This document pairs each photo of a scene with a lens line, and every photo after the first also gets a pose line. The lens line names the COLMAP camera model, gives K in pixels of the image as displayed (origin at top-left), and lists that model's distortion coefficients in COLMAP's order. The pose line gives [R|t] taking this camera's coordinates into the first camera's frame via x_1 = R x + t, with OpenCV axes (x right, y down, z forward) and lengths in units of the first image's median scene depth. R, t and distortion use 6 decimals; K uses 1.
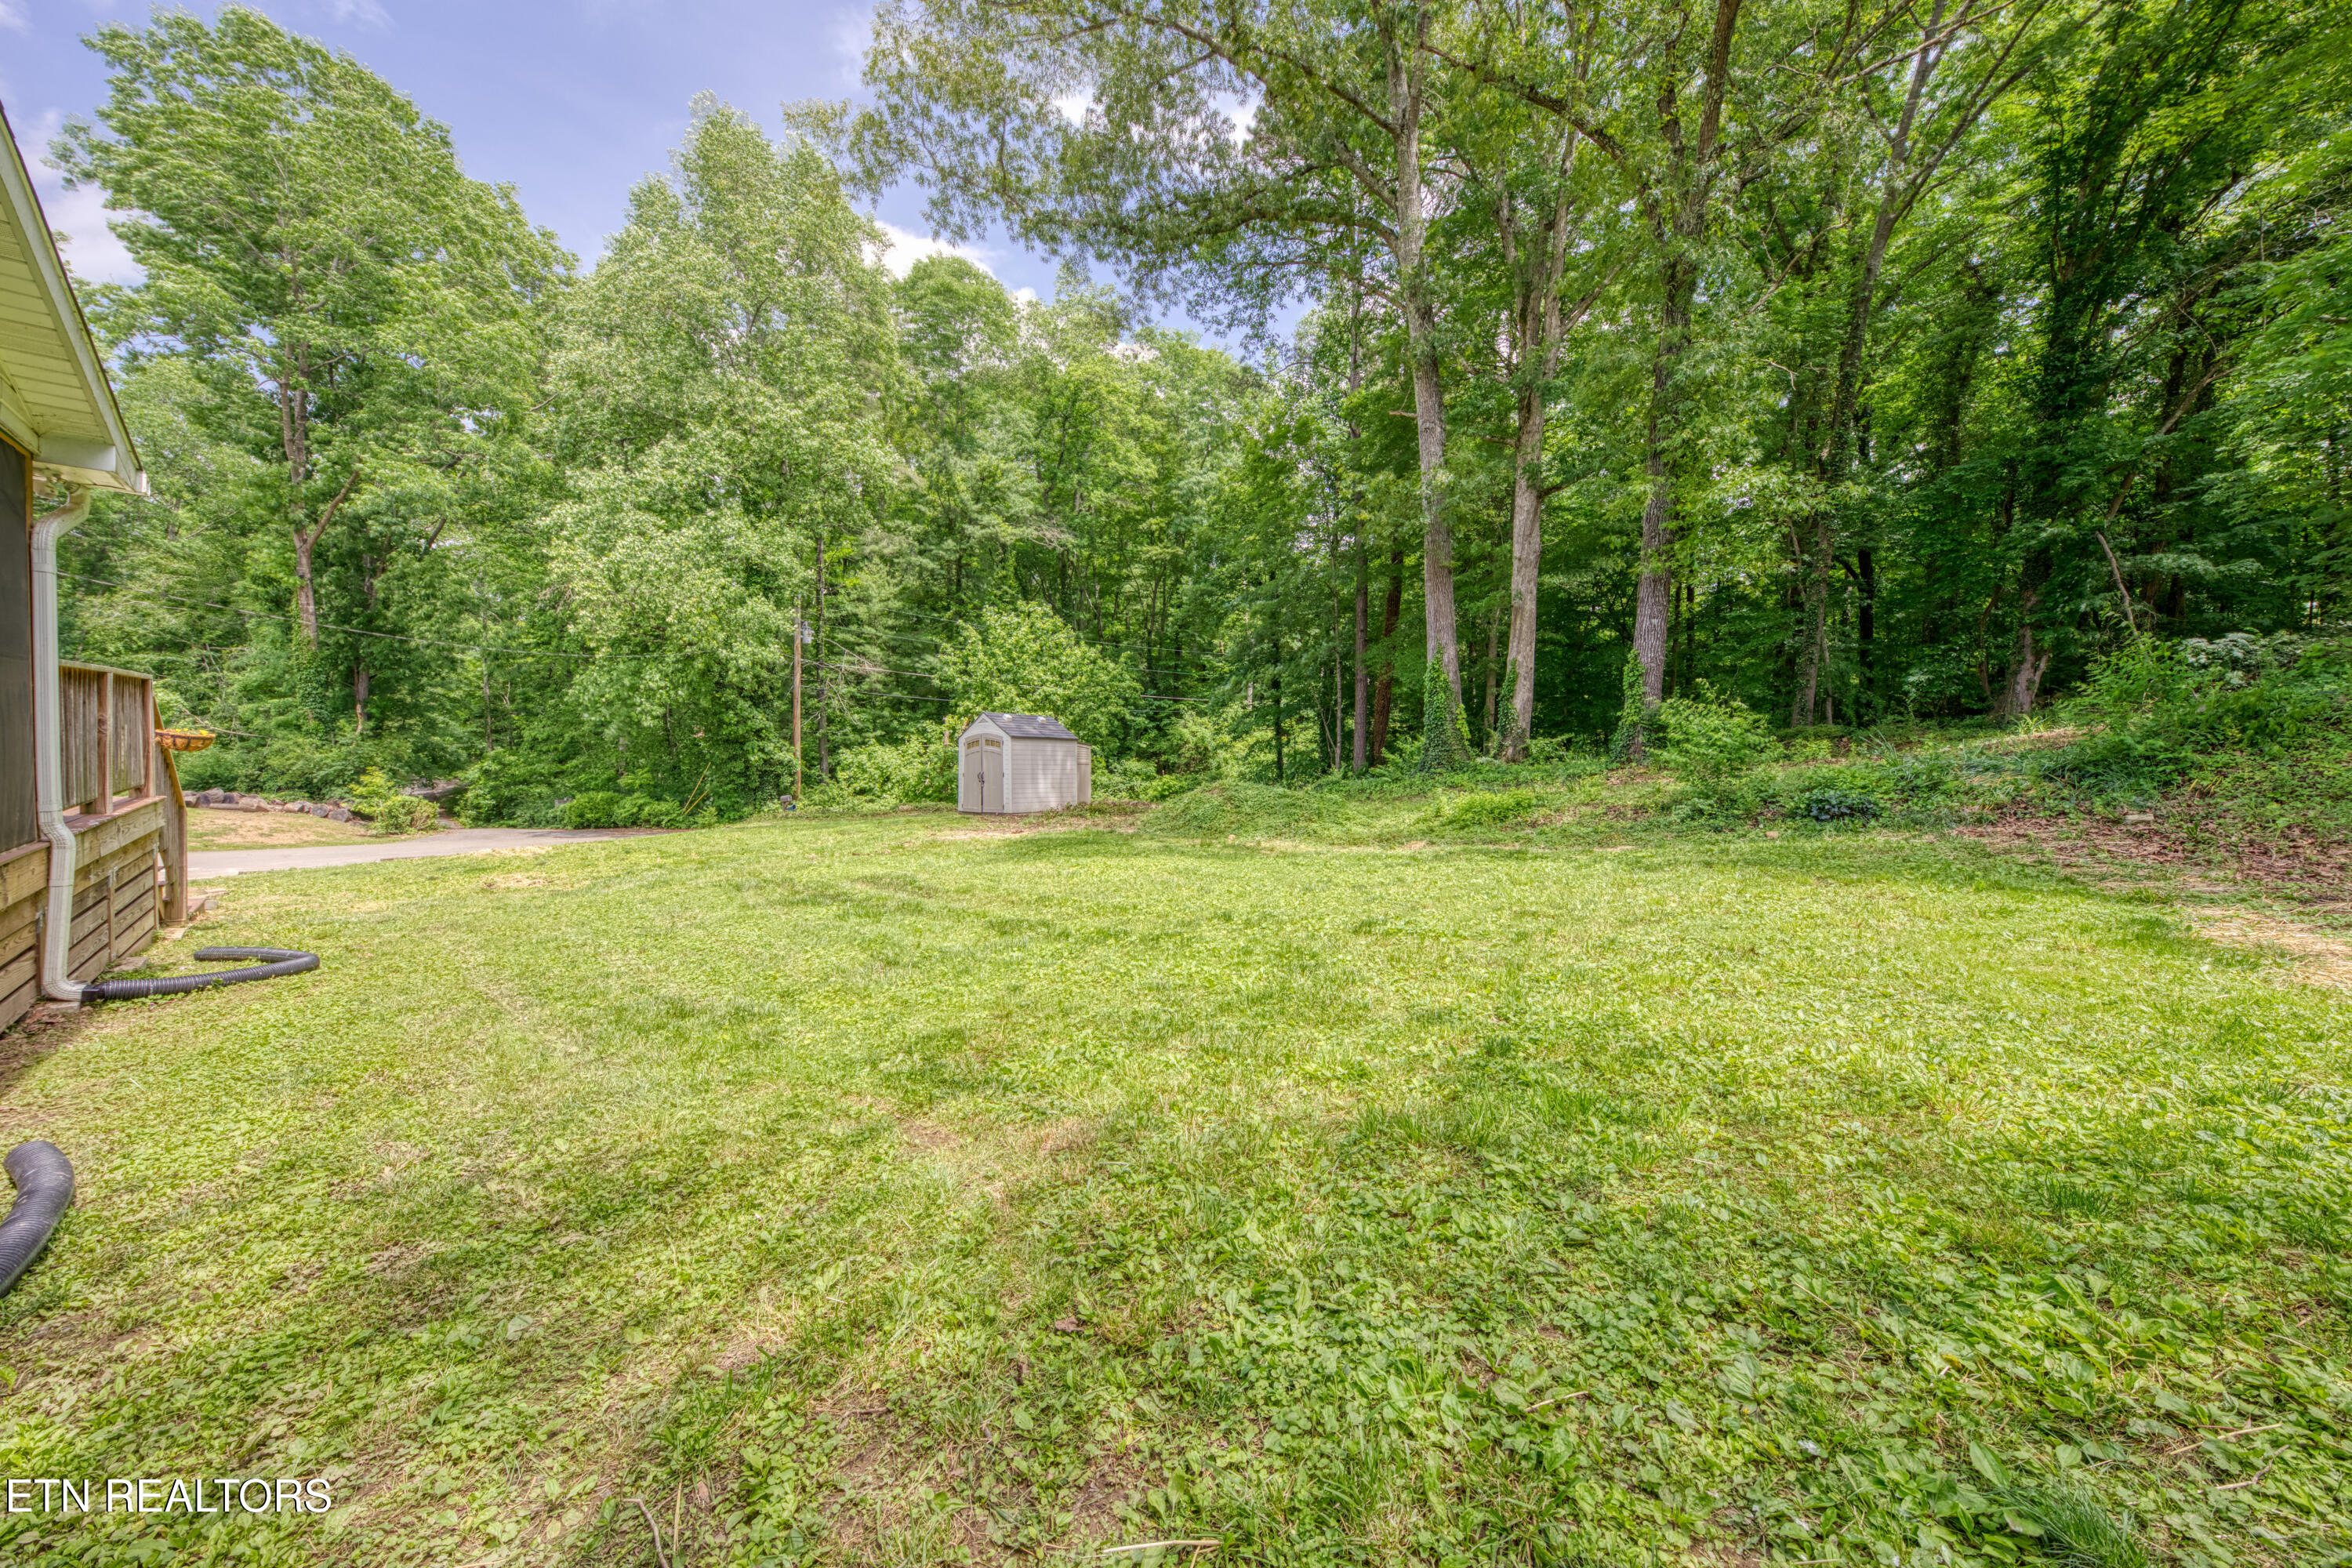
lens RADIAL K [[818.3, 0, 1188.3], [0, 818.3, 798.1], [0, 0, 1]] dist [-0.000779, -0.001817]
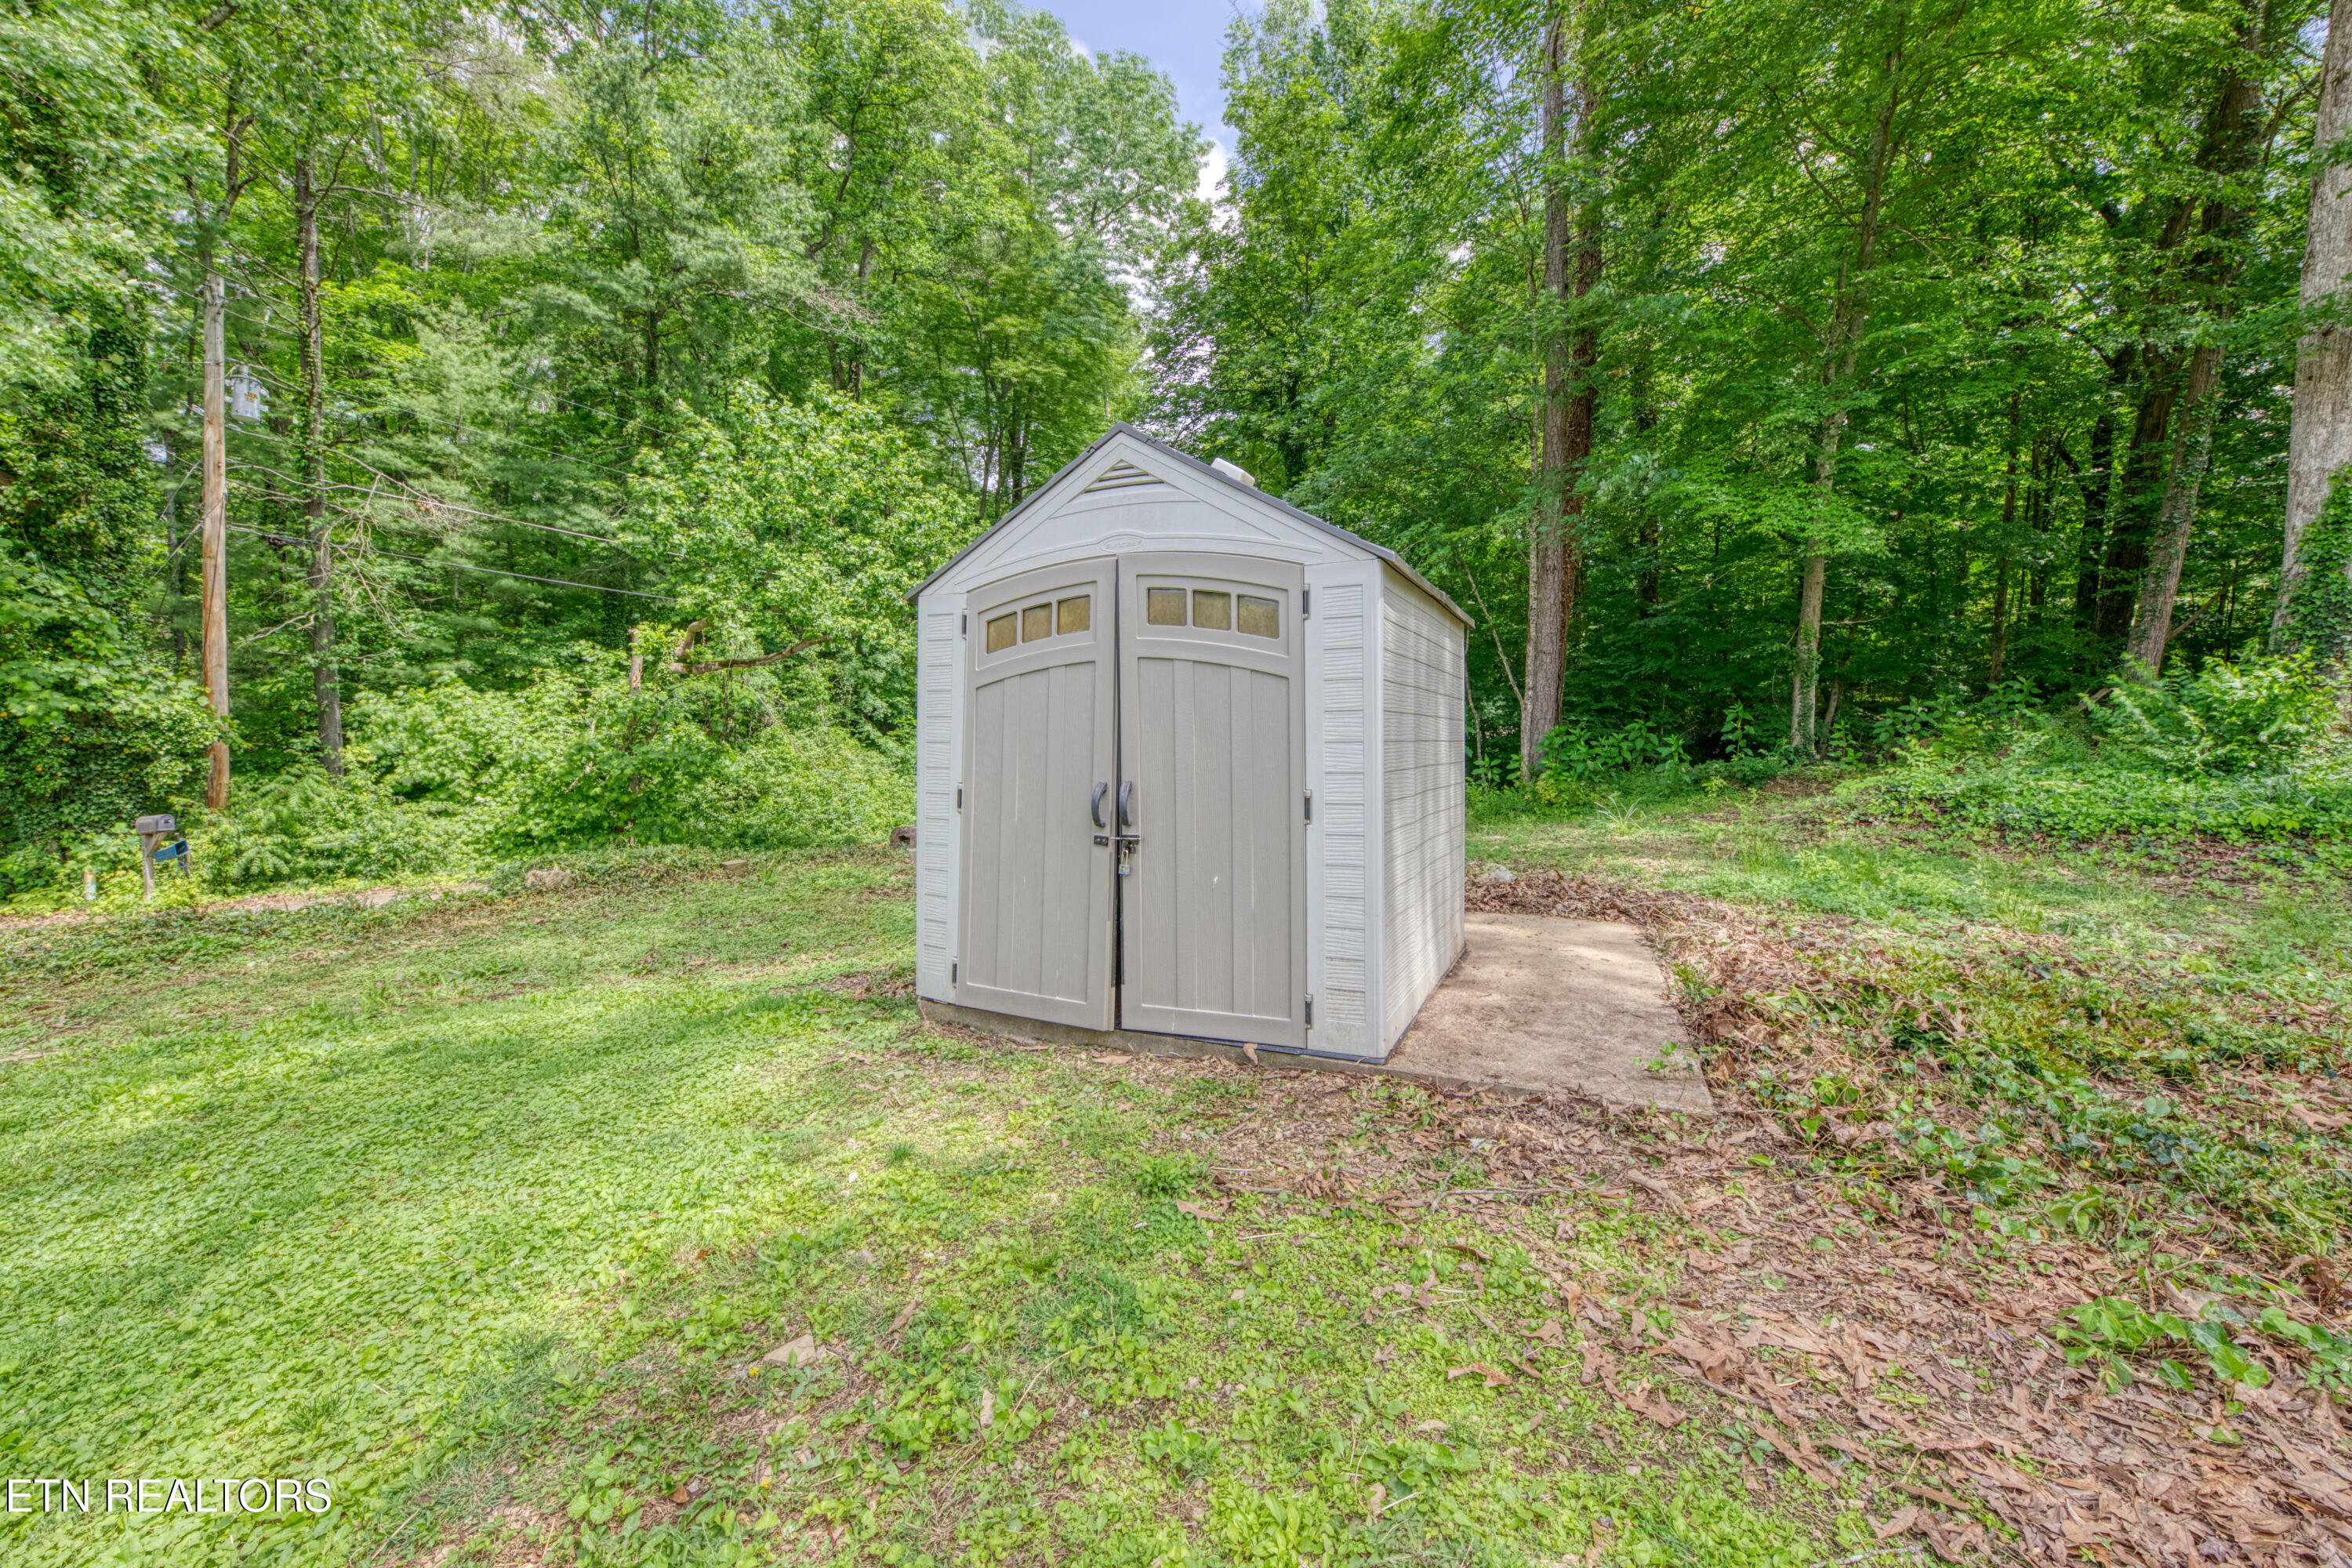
lens RADIAL K [[893.0, 0, 1123.0], [0, 893.0, 772.6], [0, 0, 1]] dist [0.014483, -0.000037]
pose [[0.966718, -0.003809, 0.255817, -0.176603], [0.003247, 0.999991, 0.002621, -0.019832], [-0.255825, -0.001703, 0.966722, 0.485647]]
